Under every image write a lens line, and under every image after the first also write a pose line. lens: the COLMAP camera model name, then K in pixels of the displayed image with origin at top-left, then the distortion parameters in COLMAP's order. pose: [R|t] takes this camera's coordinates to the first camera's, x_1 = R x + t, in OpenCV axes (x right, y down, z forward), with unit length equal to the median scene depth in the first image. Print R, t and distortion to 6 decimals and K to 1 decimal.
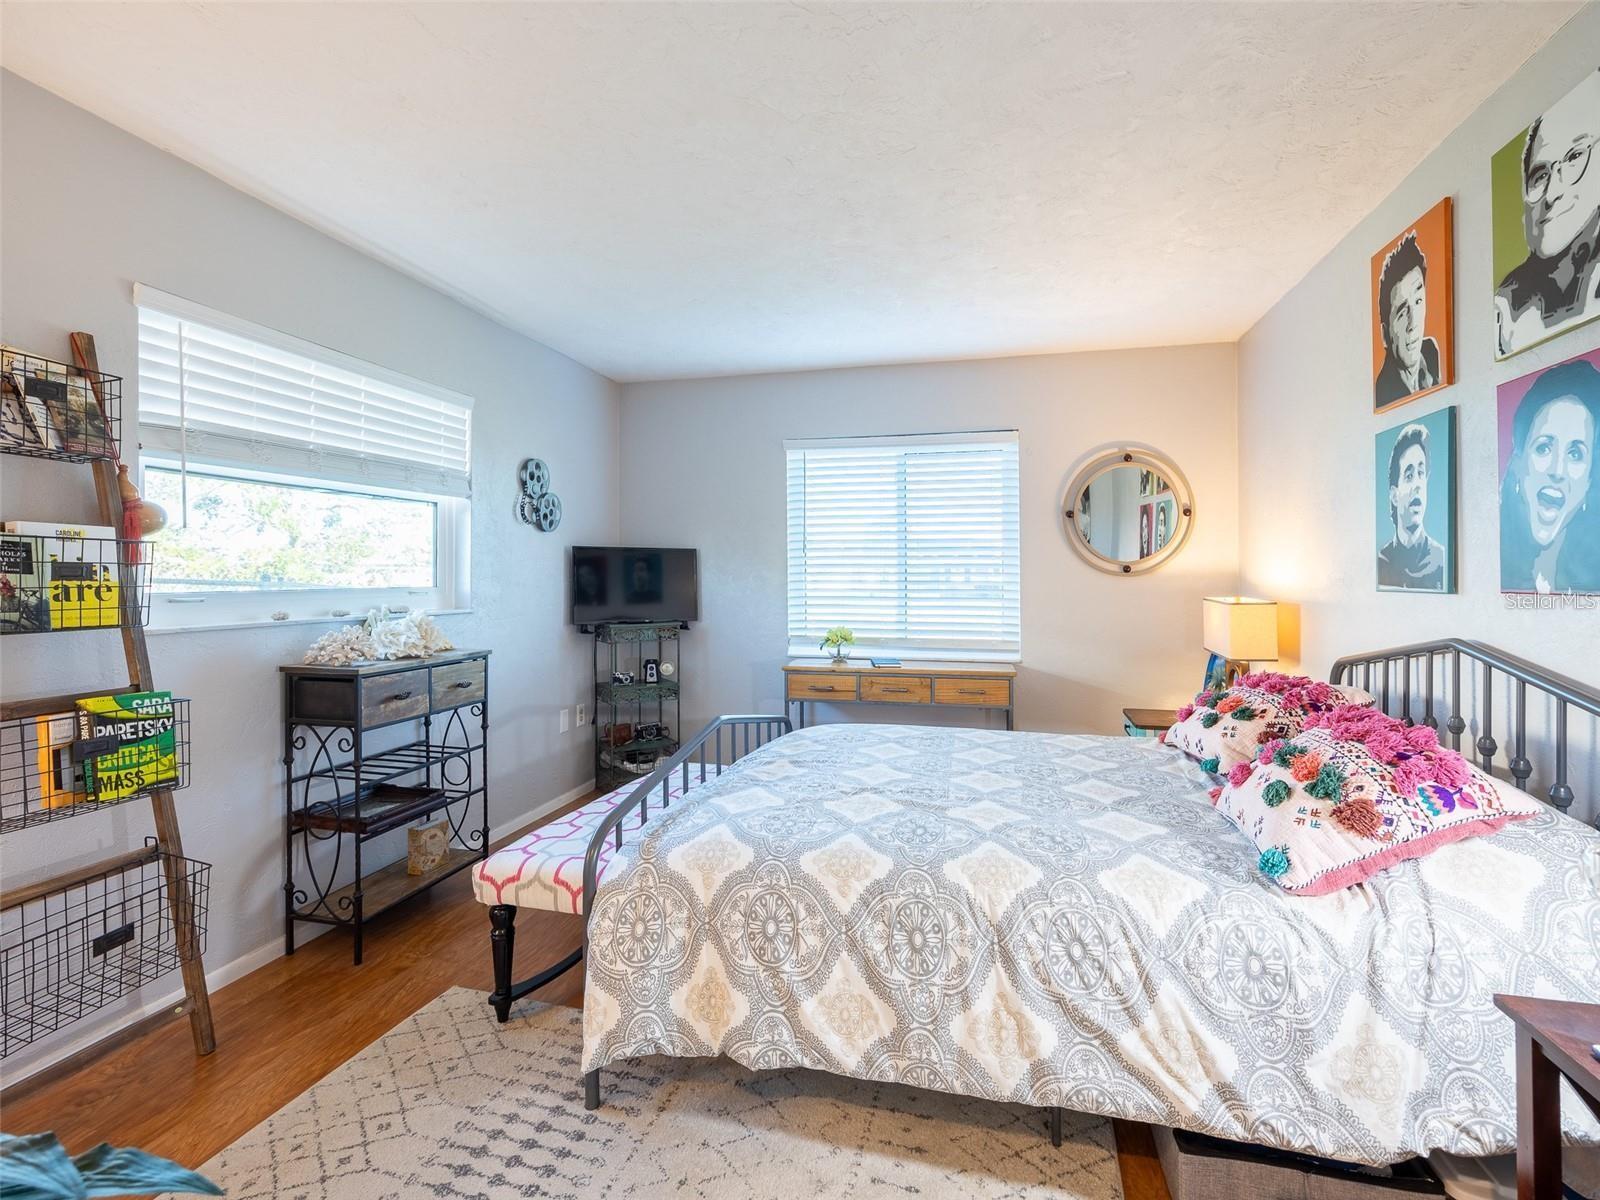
lens RADIAL K [[723.5, 0, 785.7], [0, 723.5, 599.8], [0, 0, 1]] dist [-0.004025, 0.000123]
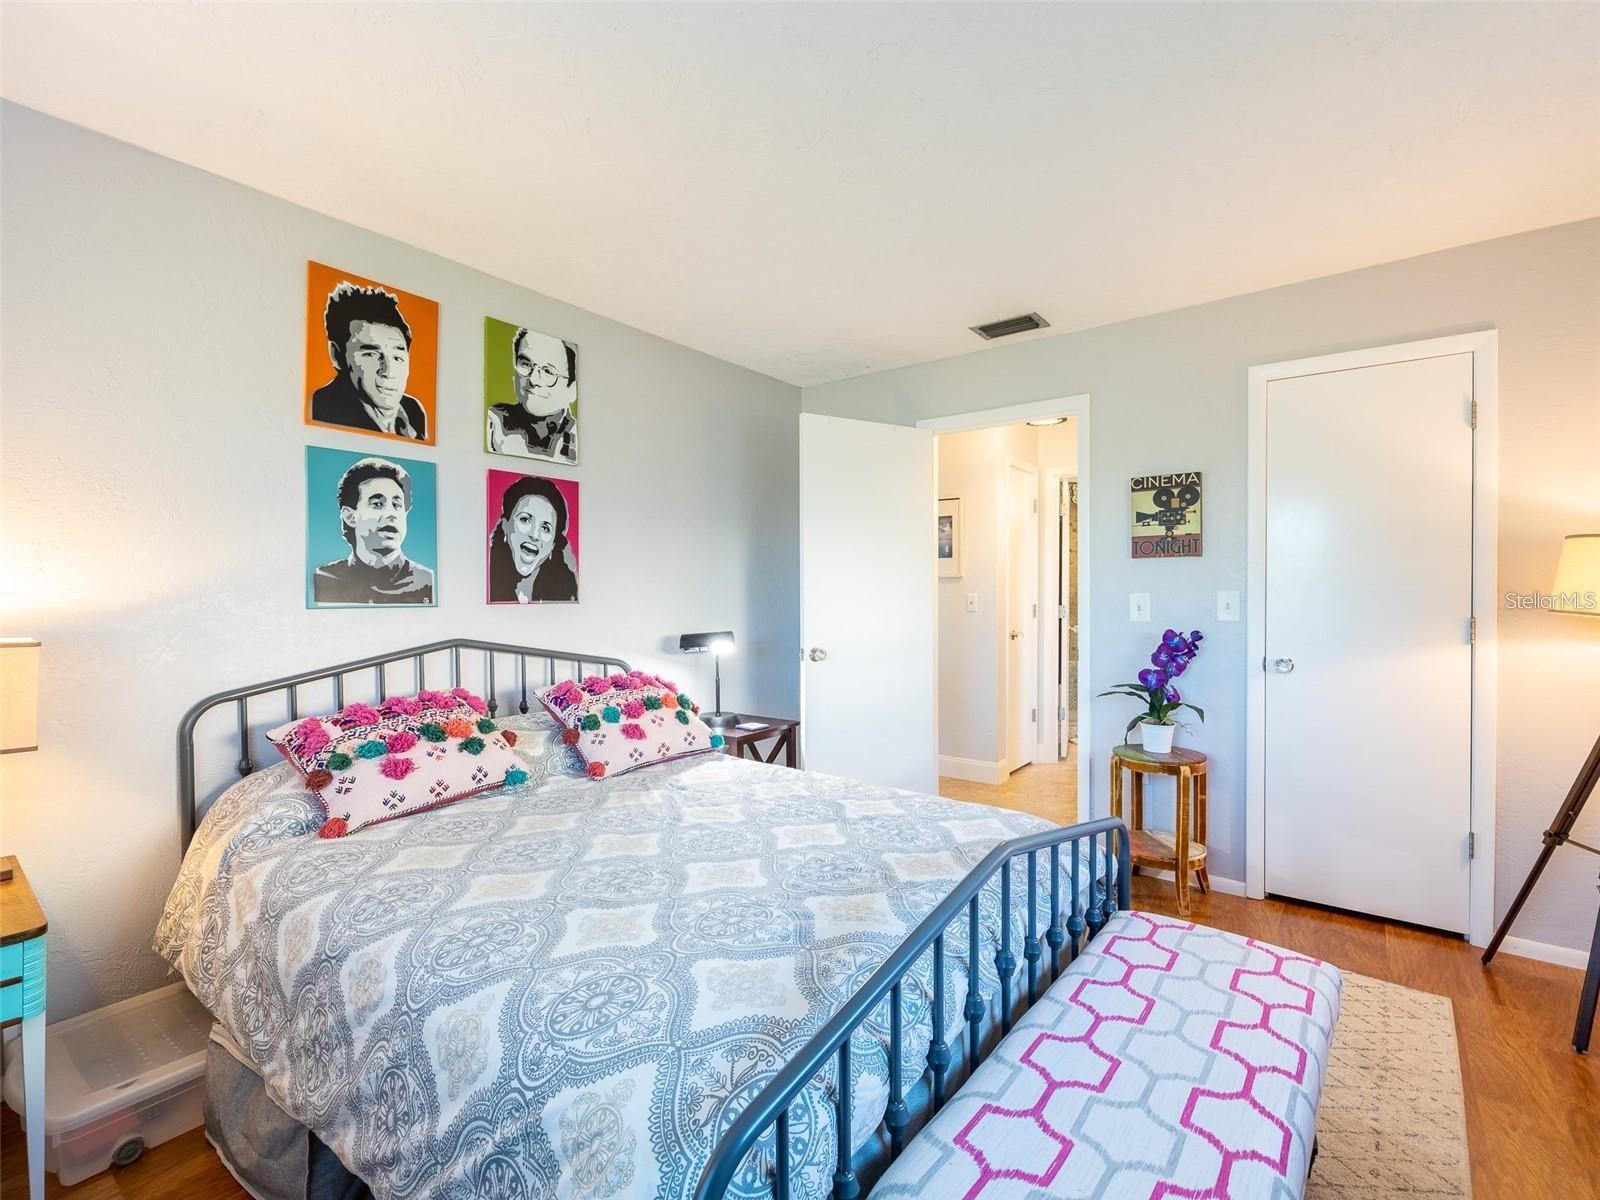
lens RADIAL K [[723.5, 0, 785.7], [0, 723.5, 599.8], [0, 0, 1]] dist [-0.004025, 0.000123]
pose [[-0.925528, -0.016407, 0.378324, -0.167305], [0.001676, 0.998874, 0.047420, -0.081573], [-0.378676, 0.044522, -0.924458, 1.979740]]
